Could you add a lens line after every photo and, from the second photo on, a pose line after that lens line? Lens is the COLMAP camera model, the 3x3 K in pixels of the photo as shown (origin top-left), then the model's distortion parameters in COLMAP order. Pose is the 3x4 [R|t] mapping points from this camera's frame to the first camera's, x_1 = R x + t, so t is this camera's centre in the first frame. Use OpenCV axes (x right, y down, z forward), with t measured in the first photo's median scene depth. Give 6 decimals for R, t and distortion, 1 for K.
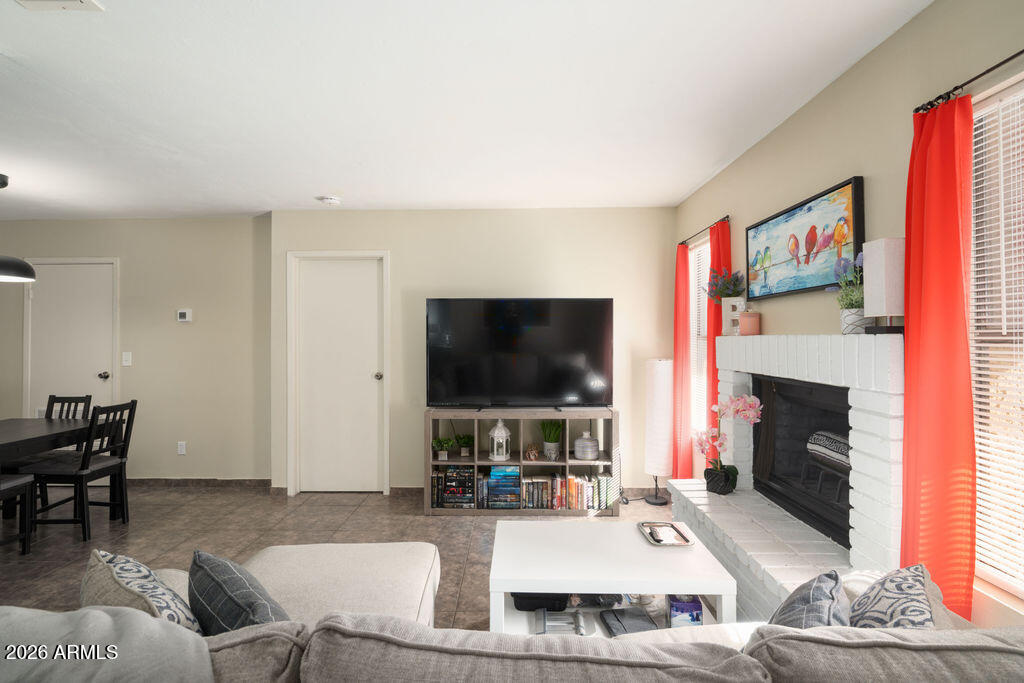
lens RADIAL K [[463.3, 0, 509.4], [0, 463.3, 331.7], [0, 0, 1]] dist [-0.002018, 0.001712]
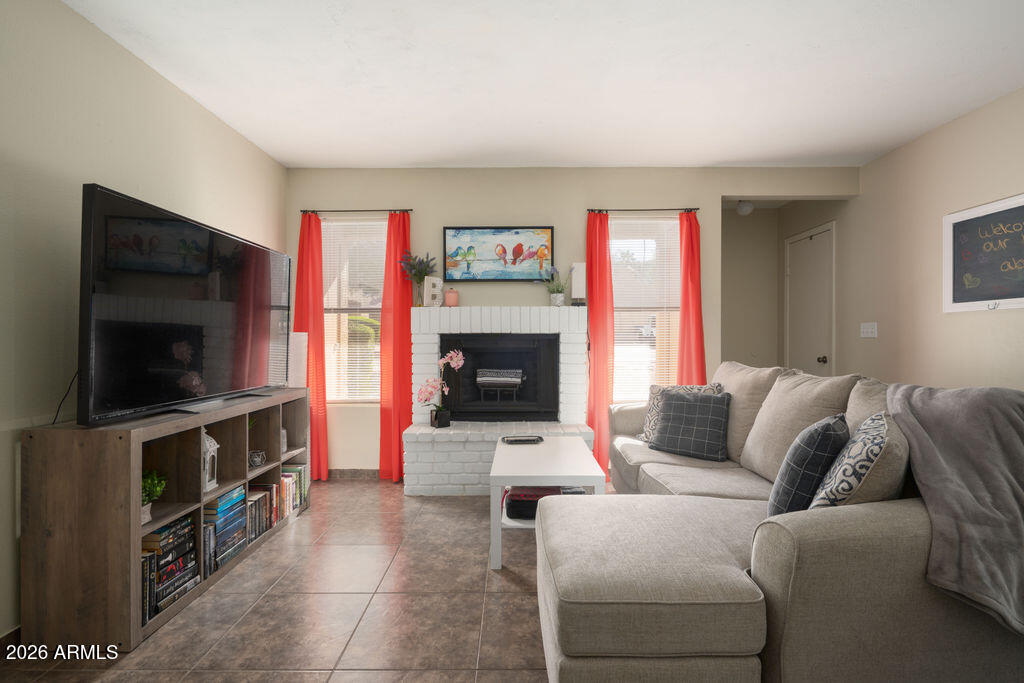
lens RADIAL K [[463.3, 0, 512.2], [0, 463.3, 343.5], [0, 0, 1]] dist [-0.002018, 0.001712]
pose [[-0.001519, -0.004146, 0.999990, -0.958869], [-0.009264, 0.999949, 0.004131, 0.122298], [-0.999956, -0.009258, -0.001557, 0.922444]]
